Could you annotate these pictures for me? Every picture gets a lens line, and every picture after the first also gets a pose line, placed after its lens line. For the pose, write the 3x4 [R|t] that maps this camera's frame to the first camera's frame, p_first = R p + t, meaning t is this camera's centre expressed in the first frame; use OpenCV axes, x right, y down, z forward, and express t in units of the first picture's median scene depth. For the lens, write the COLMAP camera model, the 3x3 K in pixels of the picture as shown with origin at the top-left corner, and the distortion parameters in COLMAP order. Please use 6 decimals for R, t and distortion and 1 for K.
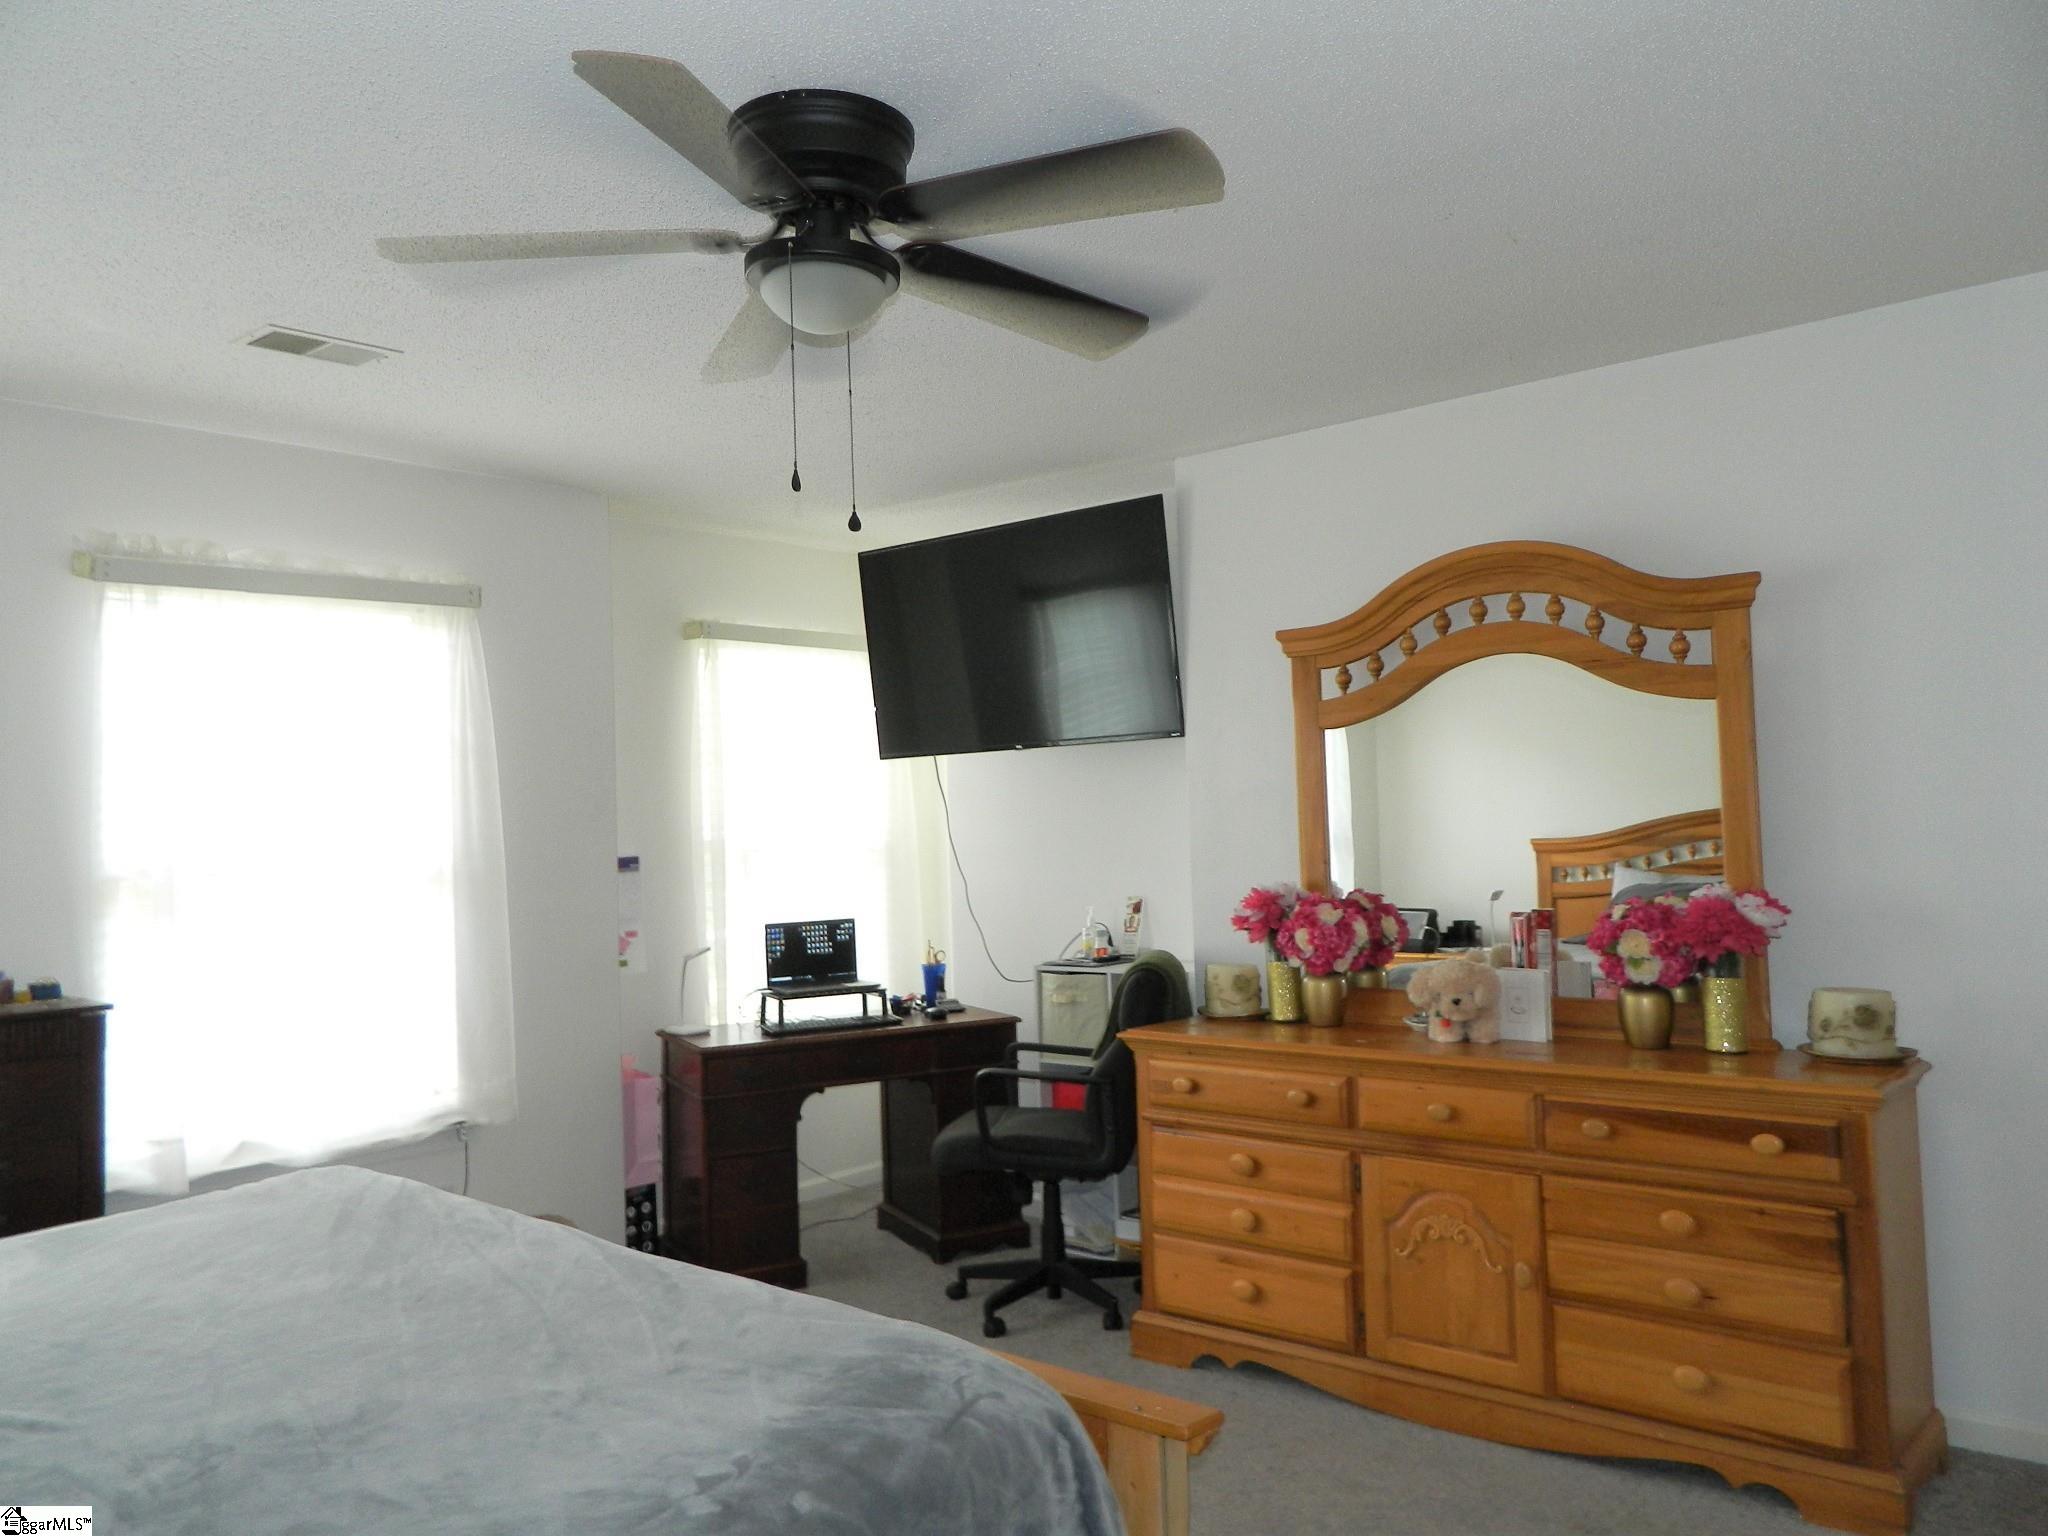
lens RADIAL K [[1613.6, 0, 1024.0], [0, 1613.6, 768.0], [0, 0, 1]] dist [0.064233, -0.003341]
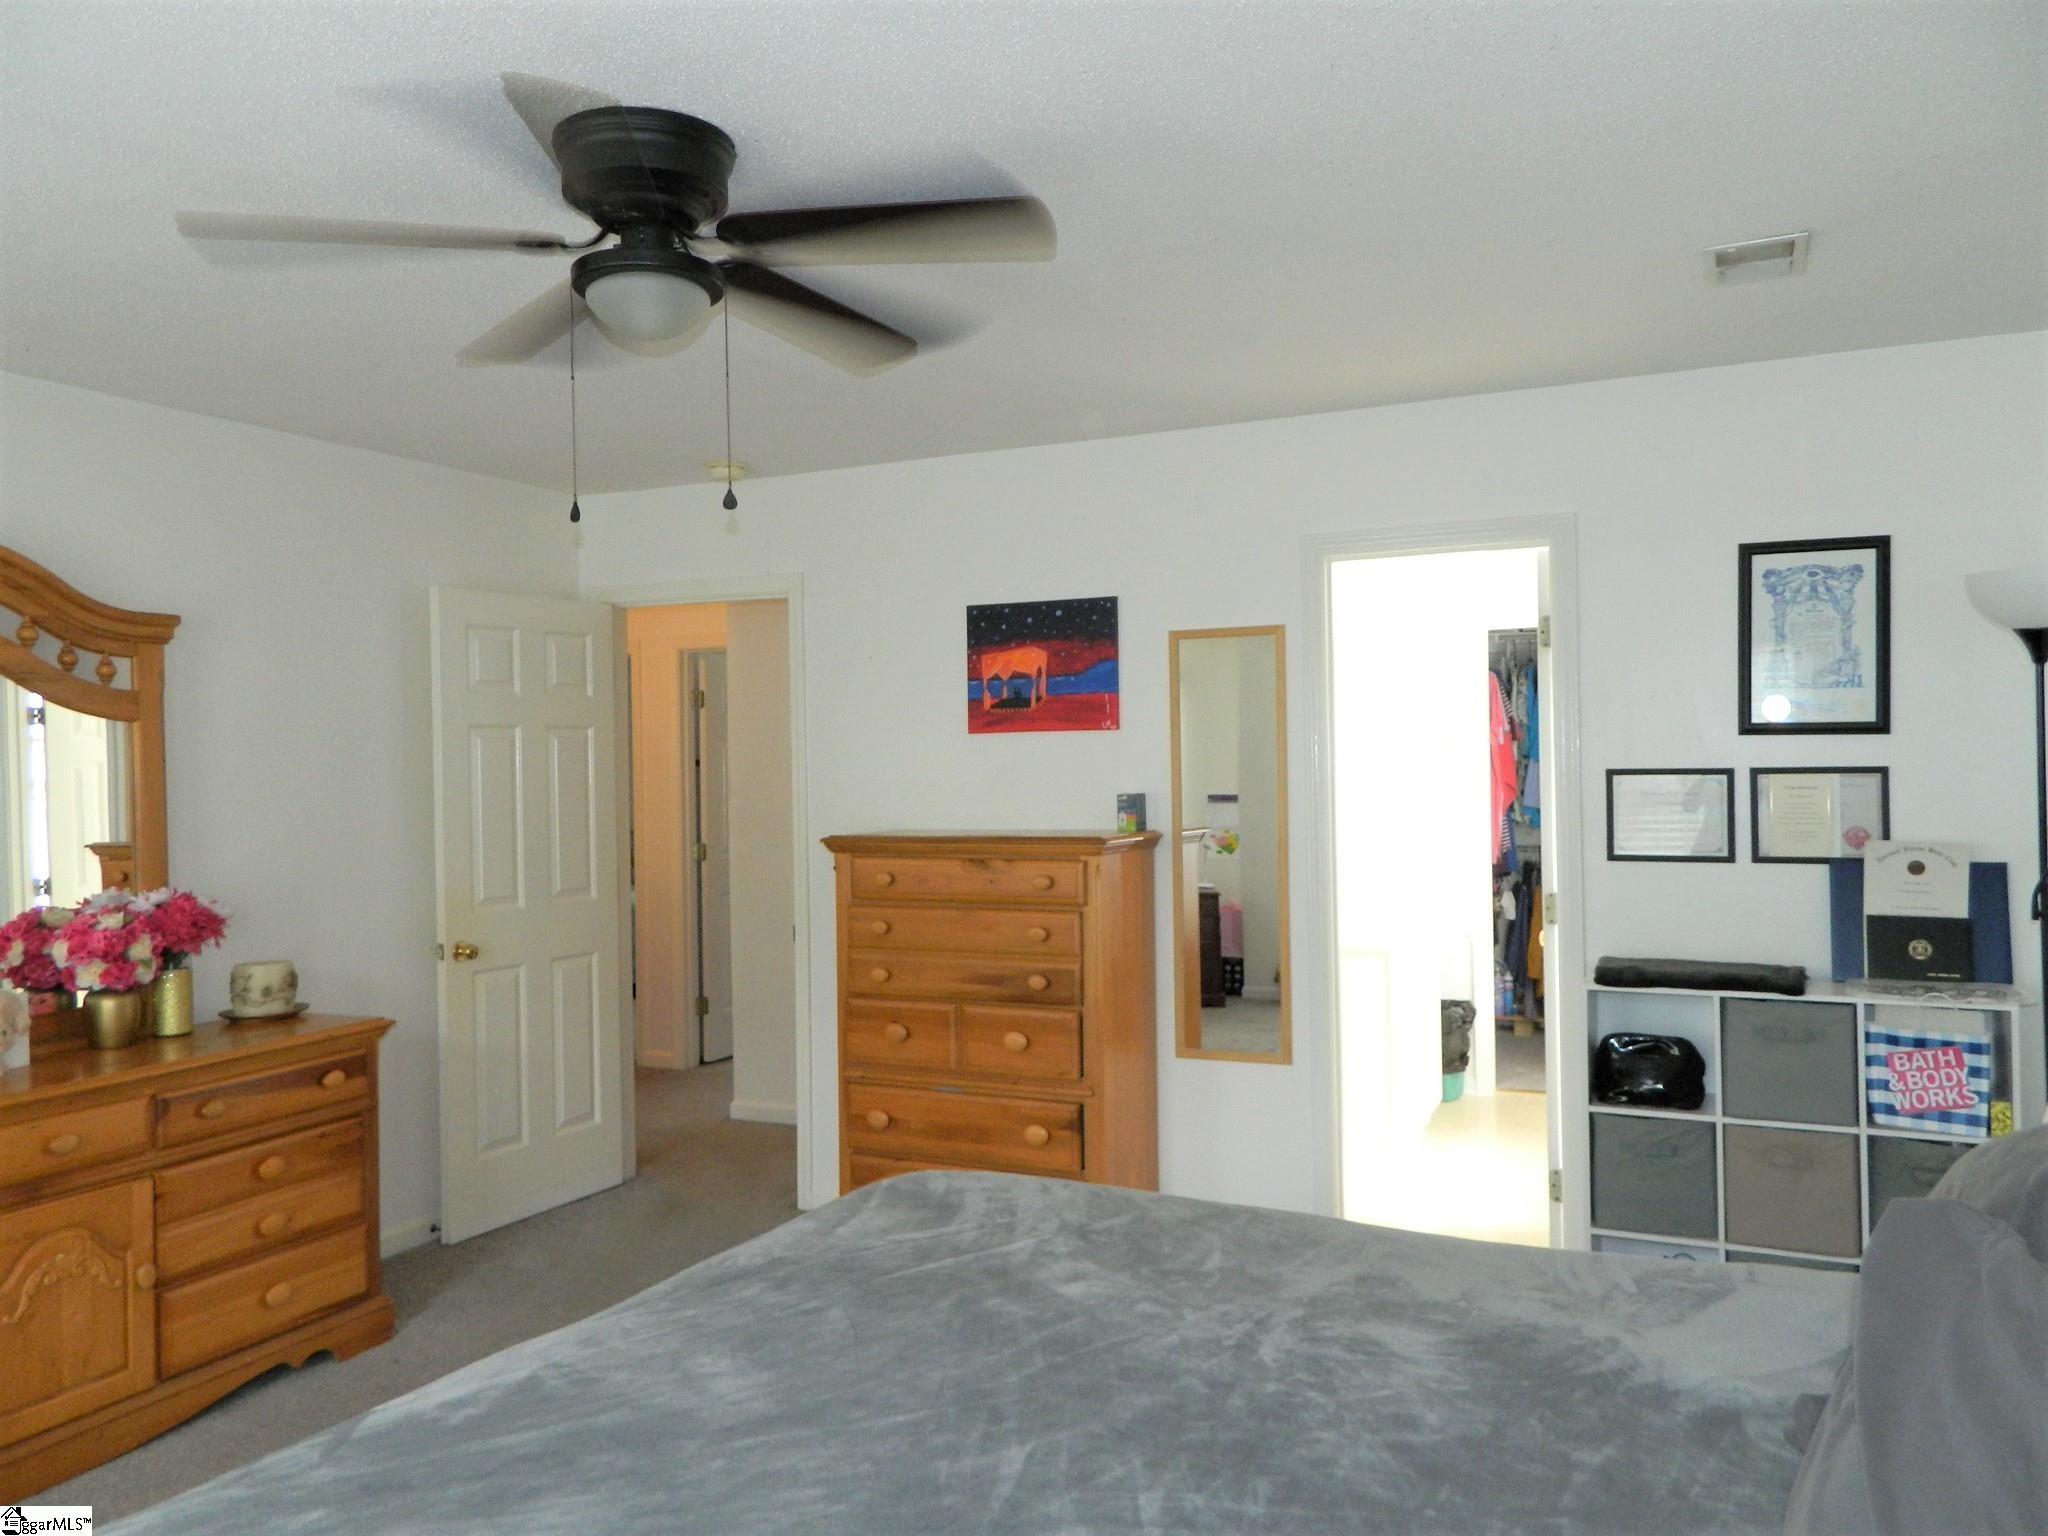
lens RADIAL K [[1613.6, 0, 1024.0], [0, 1613.6, 768.0], [0, 0, 1]] dist [0.064233, -0.003341]
pose [[-0.267842, 0.035075, 0.962824, -0.857570], [-0.005730, 0.999261, -0.037997, 0.029380], [-0.963446, -0.015694, -0.267443, 0.761268]]
